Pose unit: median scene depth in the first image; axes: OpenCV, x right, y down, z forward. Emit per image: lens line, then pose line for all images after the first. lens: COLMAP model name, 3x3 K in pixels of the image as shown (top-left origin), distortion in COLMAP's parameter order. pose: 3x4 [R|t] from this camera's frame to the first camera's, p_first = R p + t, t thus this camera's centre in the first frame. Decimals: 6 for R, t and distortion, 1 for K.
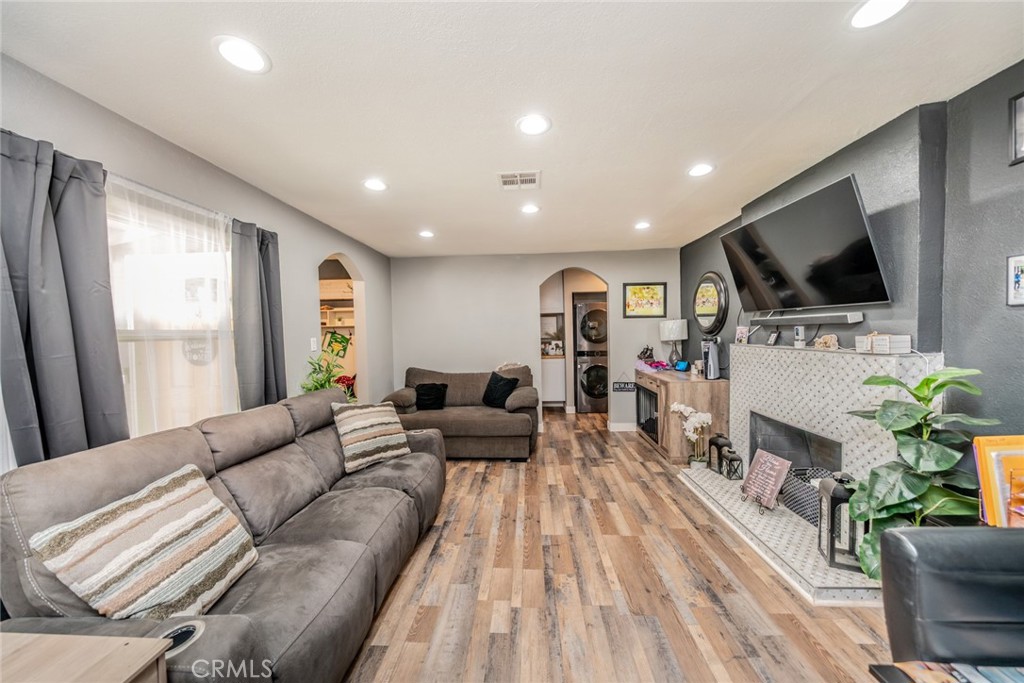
lens RADIAL K [[346.6, 0, 511.1], [0, 346.6, 341.6], [0, 0, 1]] dist [-0.000650, -0.000067]
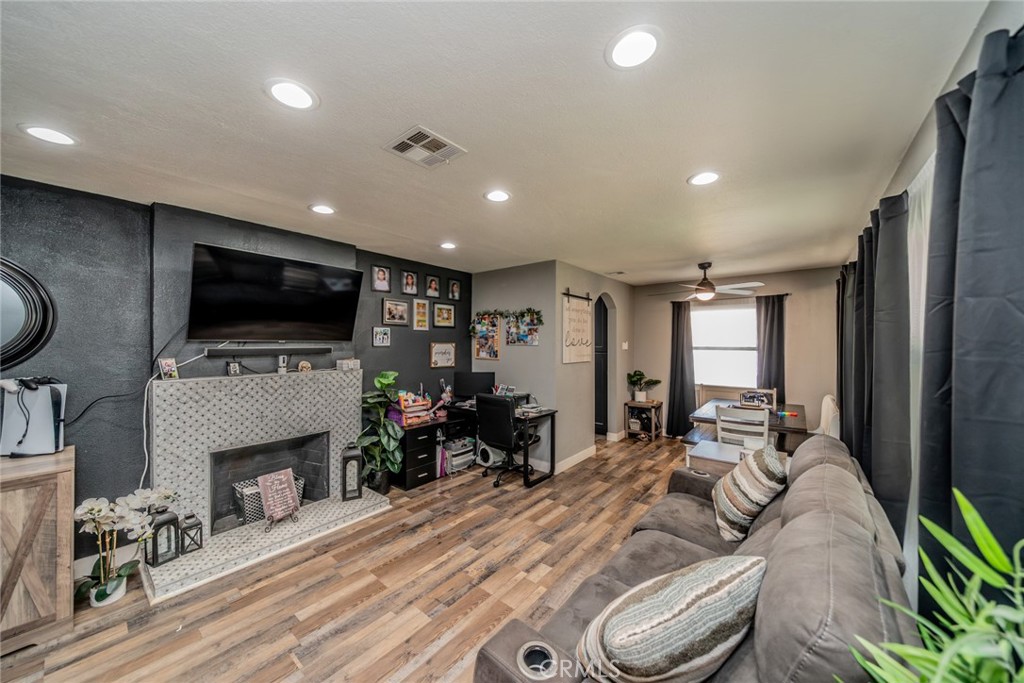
lens RADIAL K [[346.6, 0, 510.5], [0, 346.6, 344.0], [0, 0, 1]] dist [-0.000650, -0.000067]
pose [[-0.799503, 0.018520, 0.600376, -0.596505], [0.033059, 0.999366, 0.013196, -0.082890], [-0.599751, 0.030398, -0.799609, 1.657891]]
